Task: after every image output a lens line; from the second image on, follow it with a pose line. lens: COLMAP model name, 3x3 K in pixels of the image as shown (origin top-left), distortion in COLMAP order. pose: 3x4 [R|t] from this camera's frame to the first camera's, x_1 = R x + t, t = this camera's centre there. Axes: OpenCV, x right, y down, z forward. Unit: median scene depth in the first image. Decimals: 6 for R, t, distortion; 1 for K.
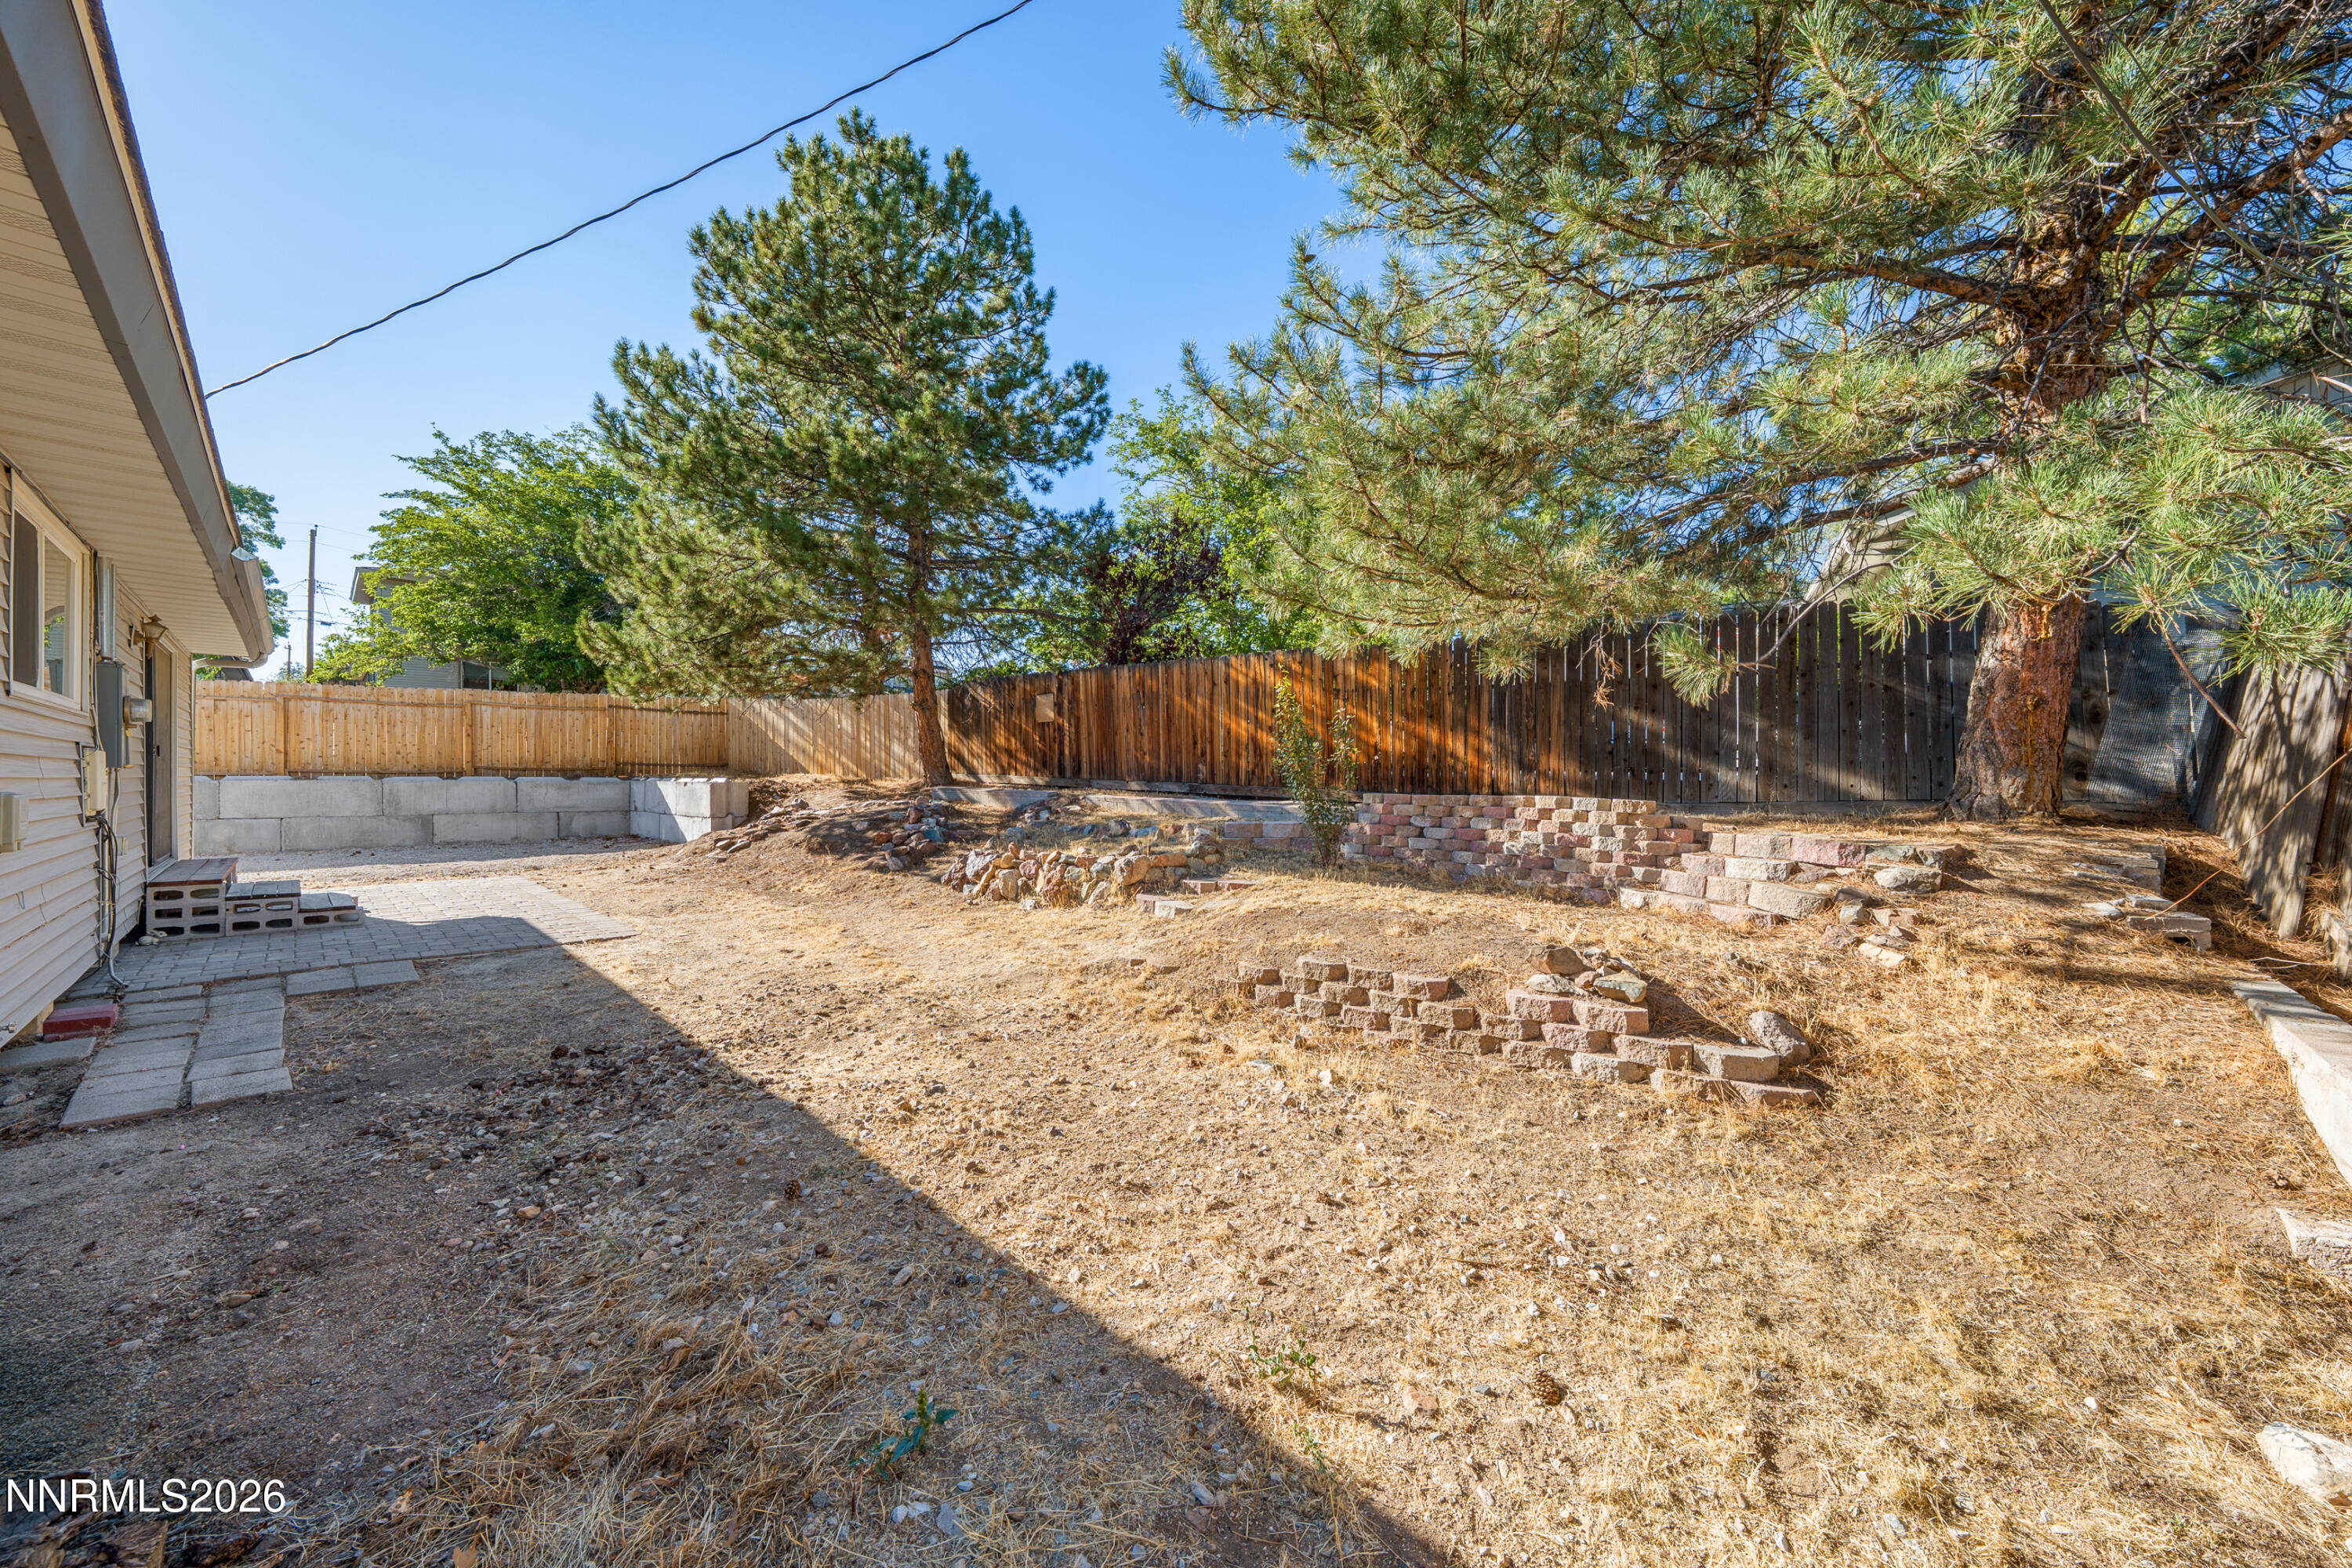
lens RADIAL K [[805.1, 0, 1178.5], [0, 805.1, 779.0], [0, 0, 1]] dist [0.000239, -0.000481]
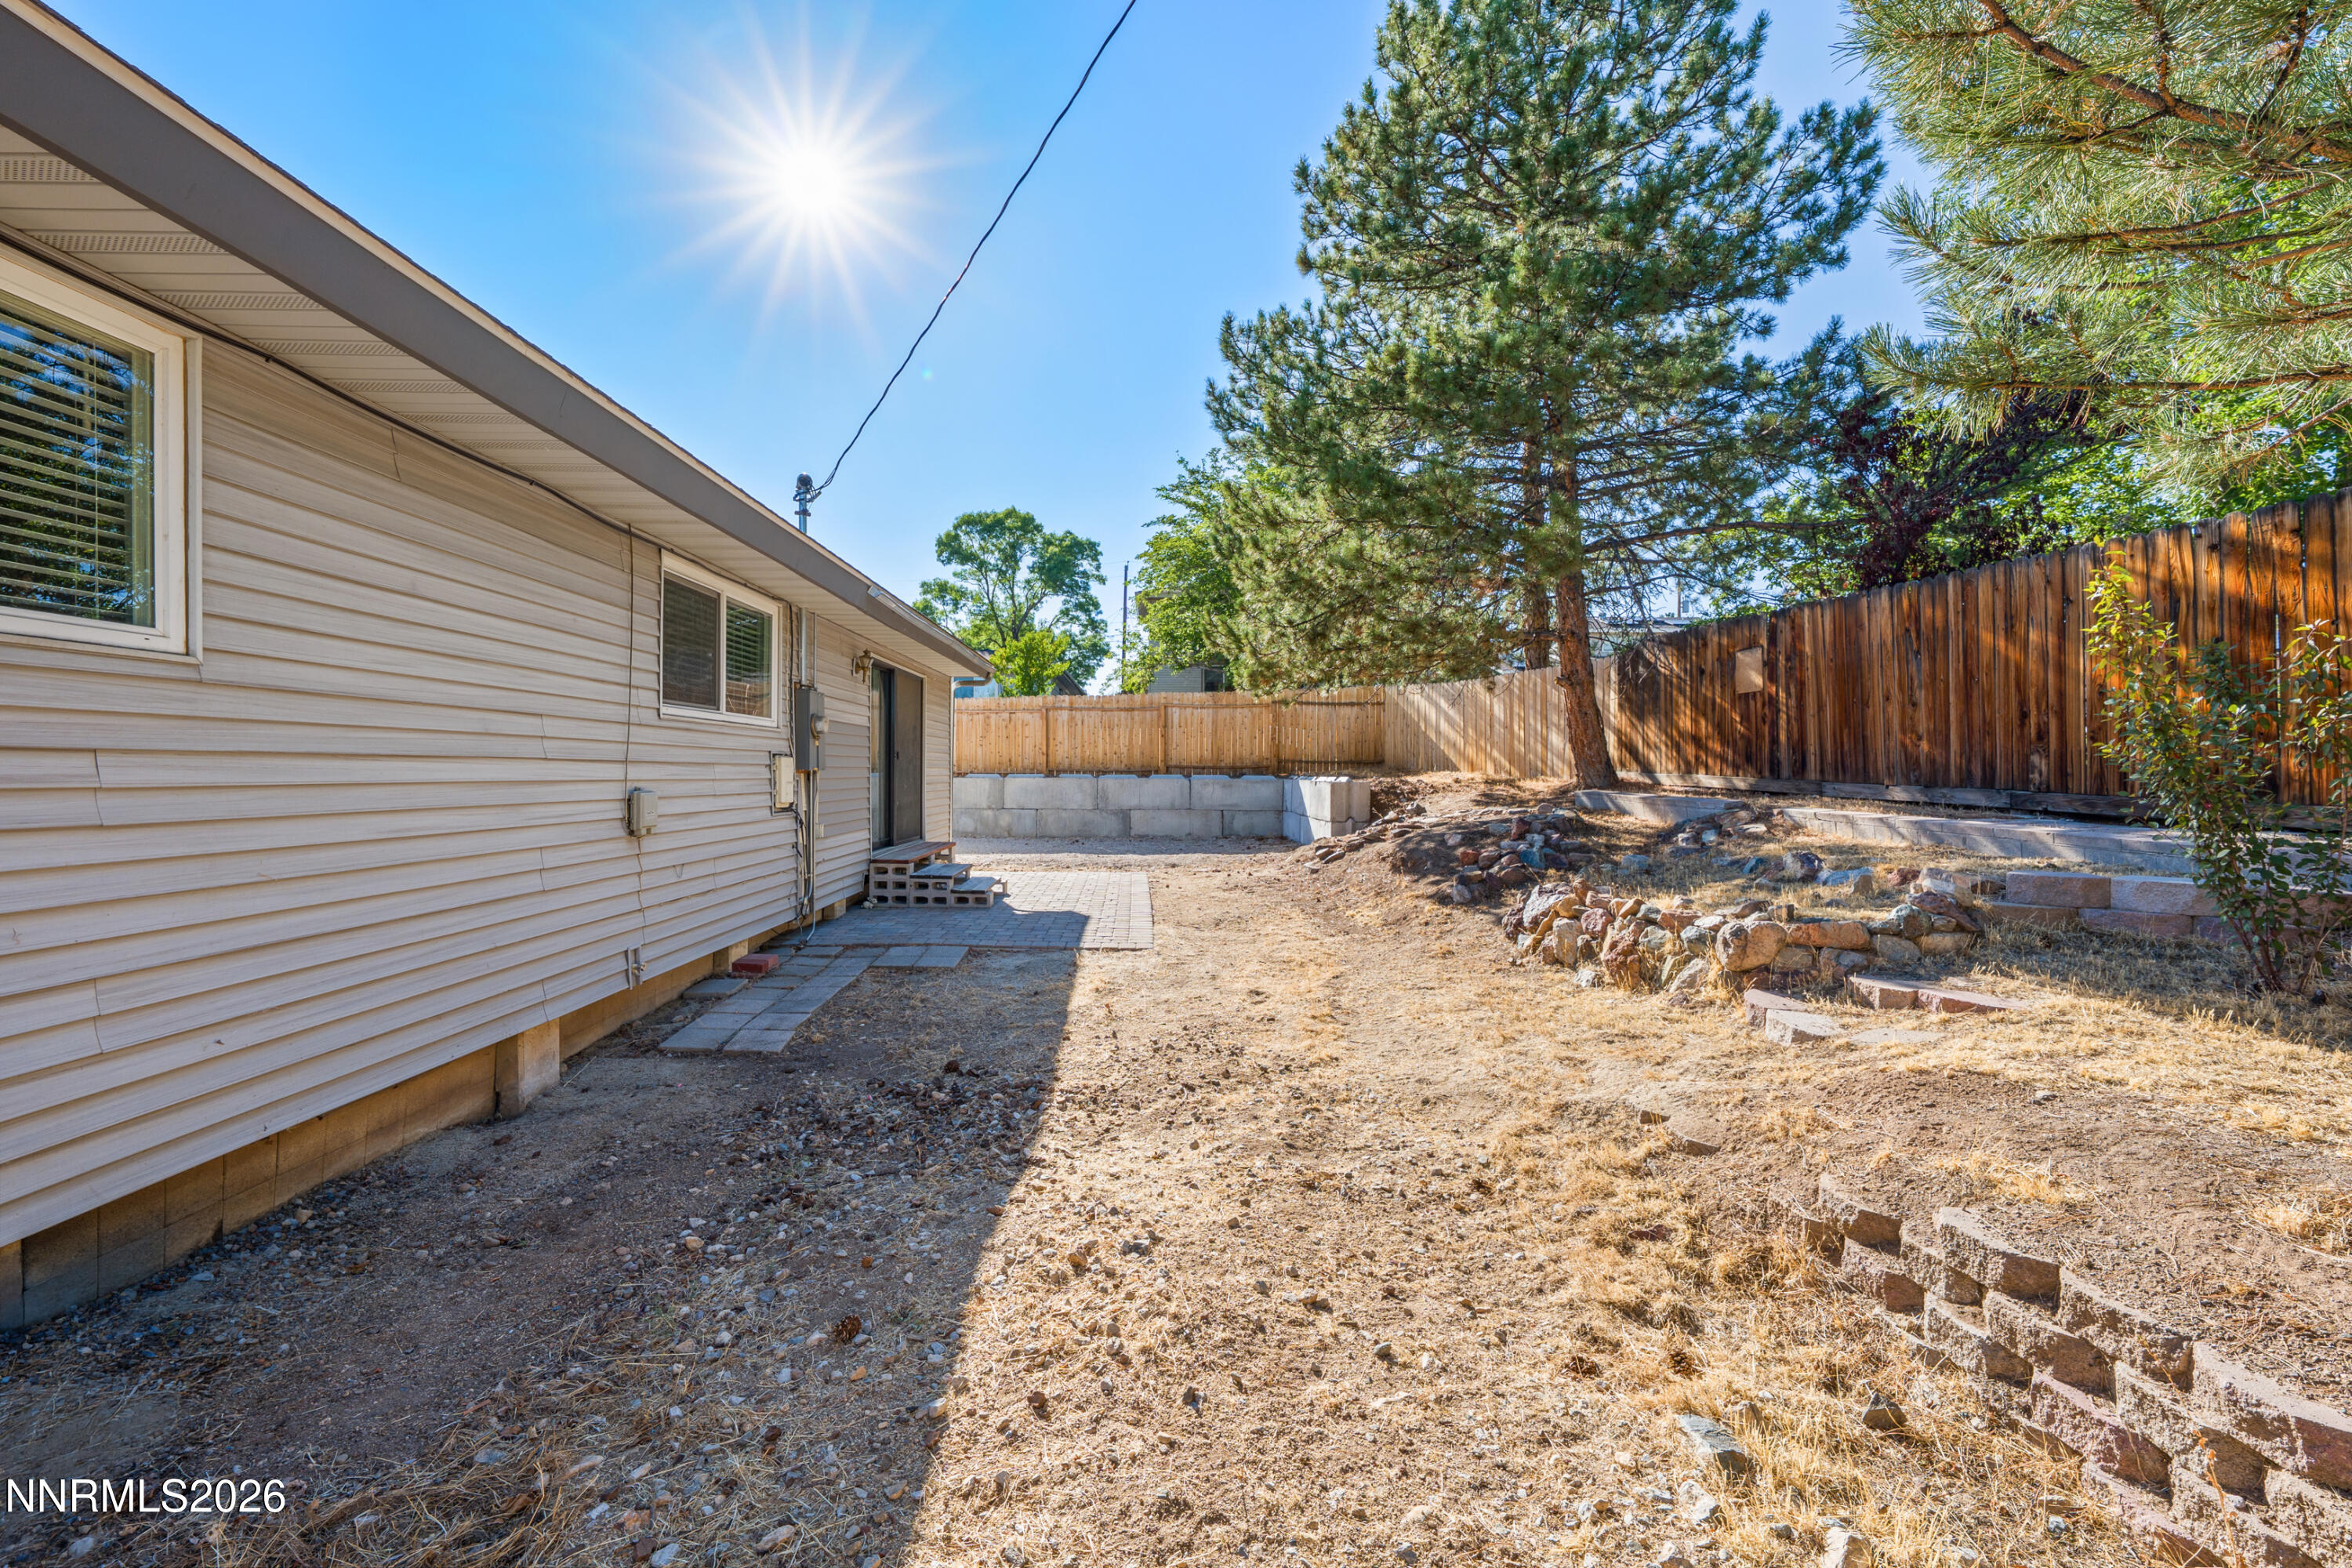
lens RADIAL K [[990.7, 0, 1180.8], [0, 990.7, 776.7], [0, 0, 1]] dist [-0.000390, -0.000014]
pose [[0.698514, 0.003626, -0.715587, 0.108941], [-0.003371, 0.999993, 0.001776, -0.003700], [0.715589, 0.001172, 0.698521, 0.152375]]
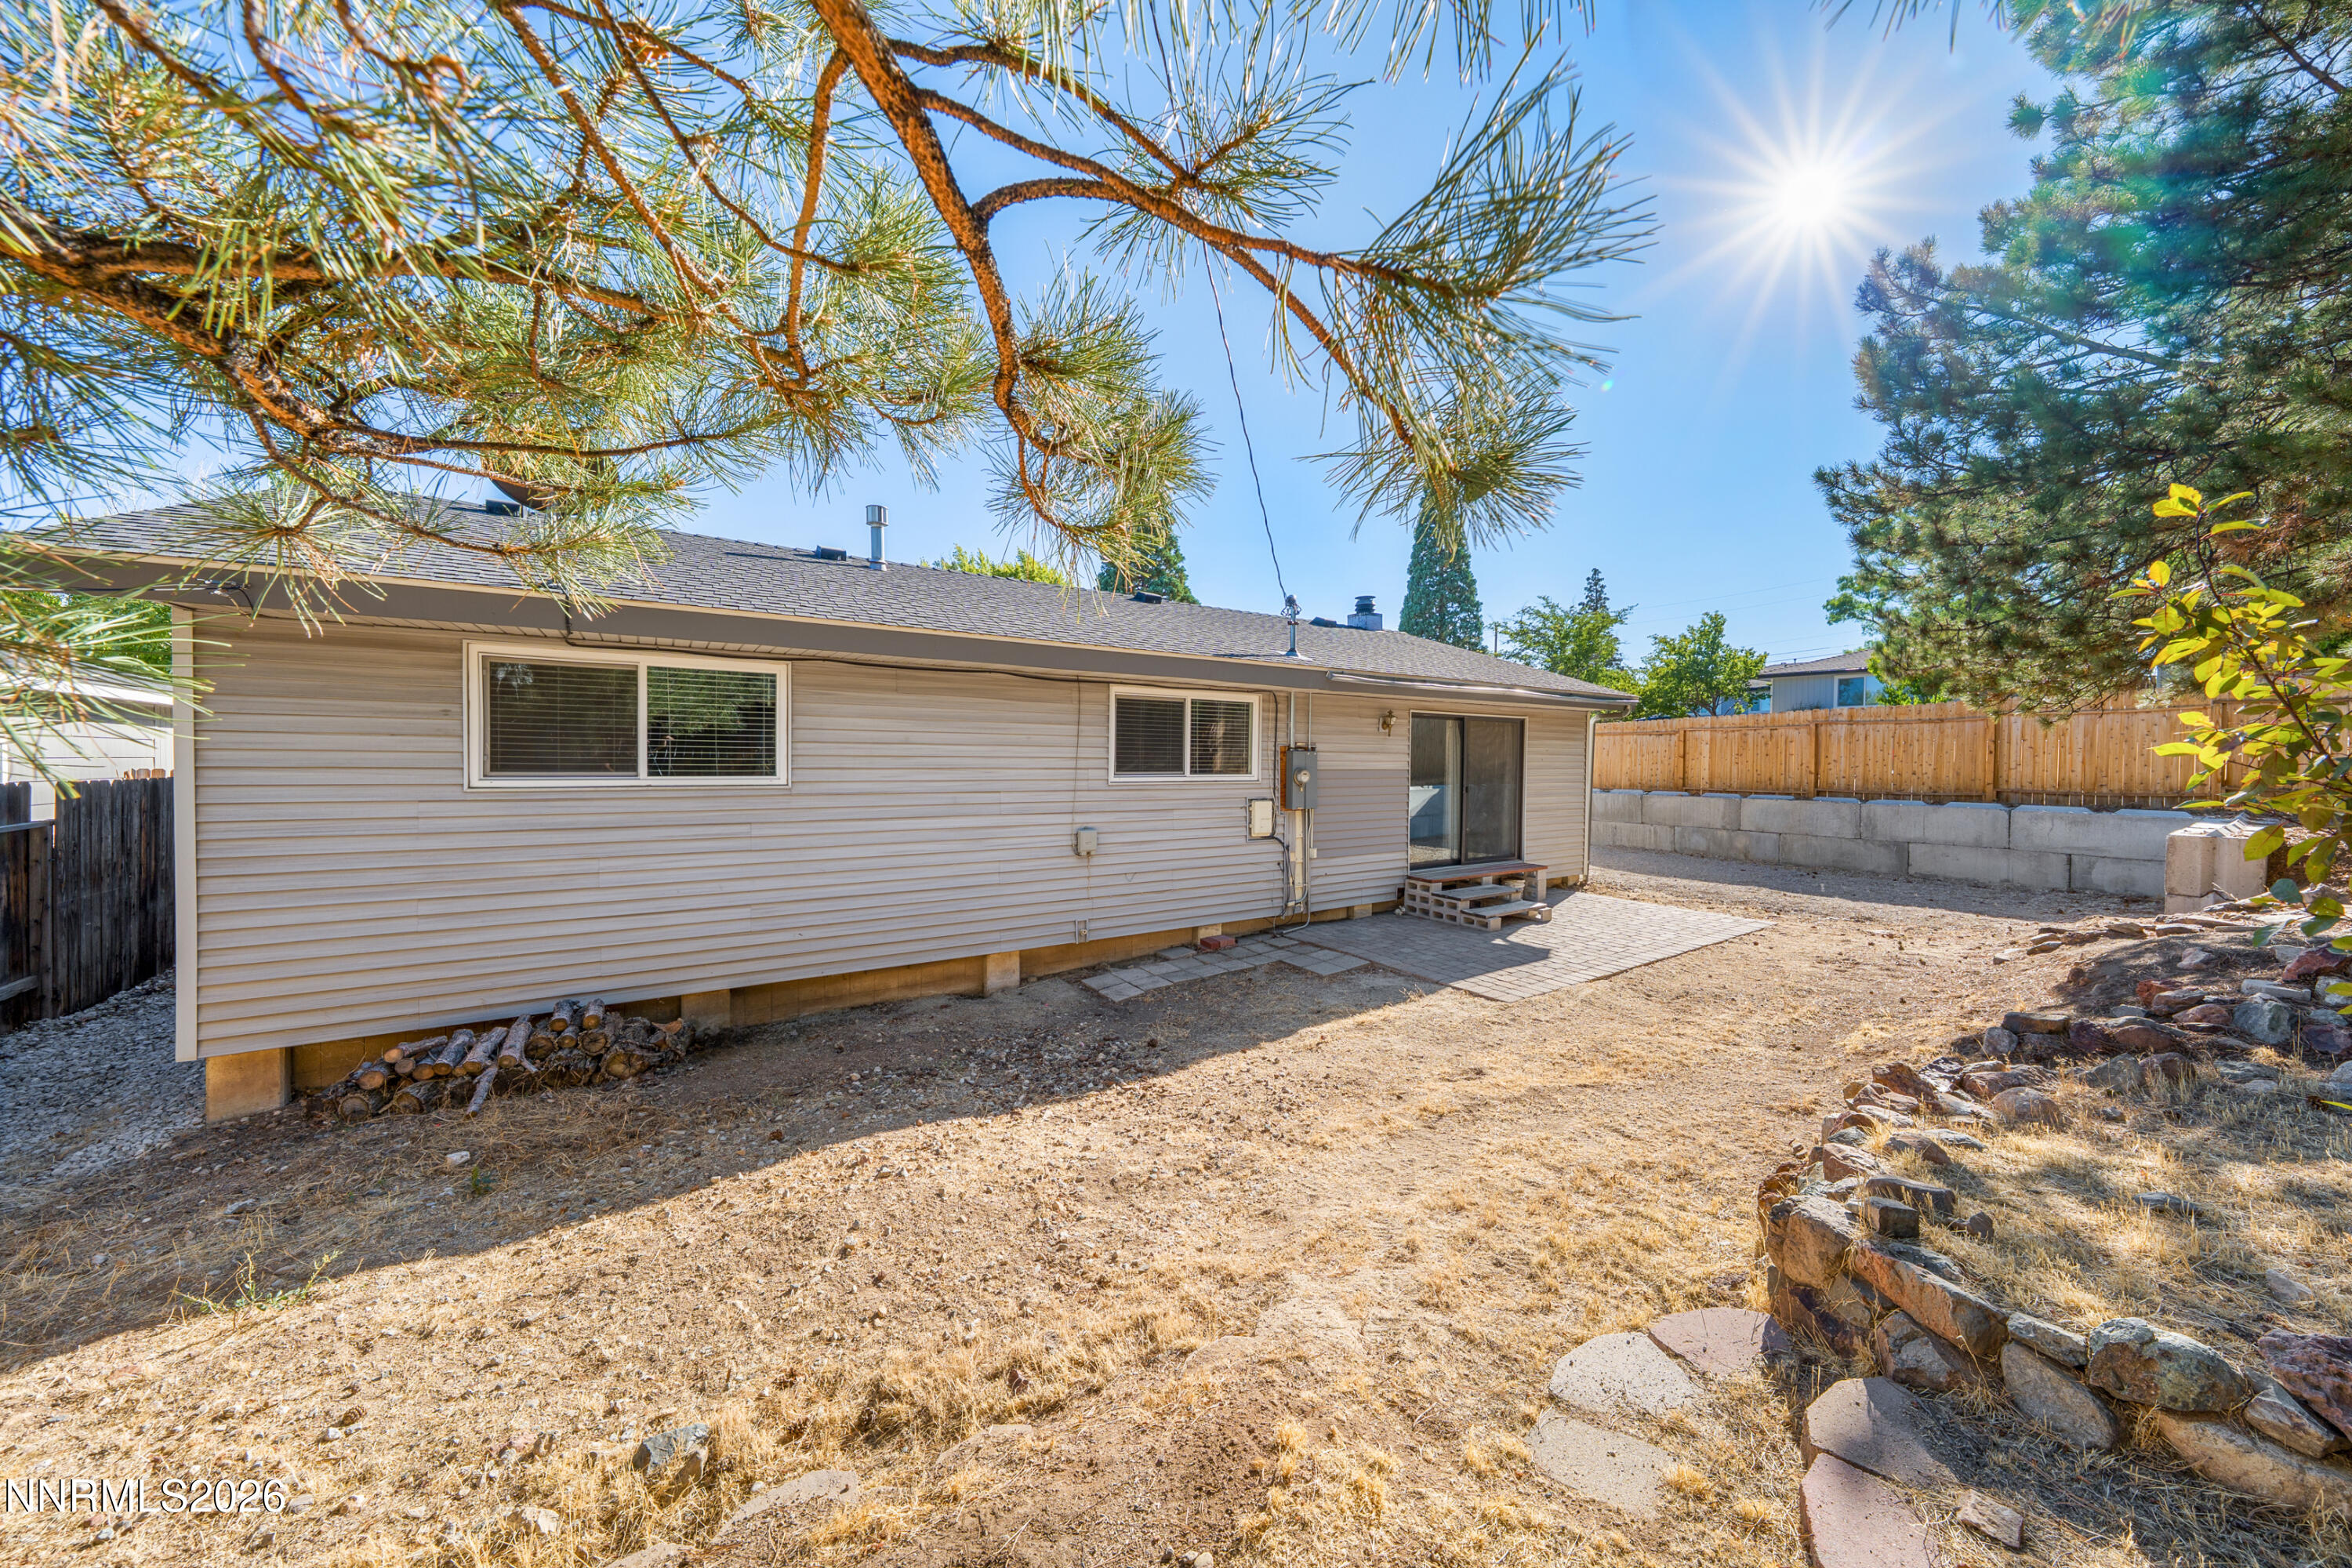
lens RADIAL K [[805.1, 0, 1176.3], [0, 805.1, 774.9], [0, 0, 1]] dist [0.000239, -0.000481]
pose [[-0.237866, 0.015531, -0.971174, 0.217975], [-0.010258, 0.999776, 0.018500, -0.056409], [0.971244, 0.014363, -0.237654, 0.556118]]
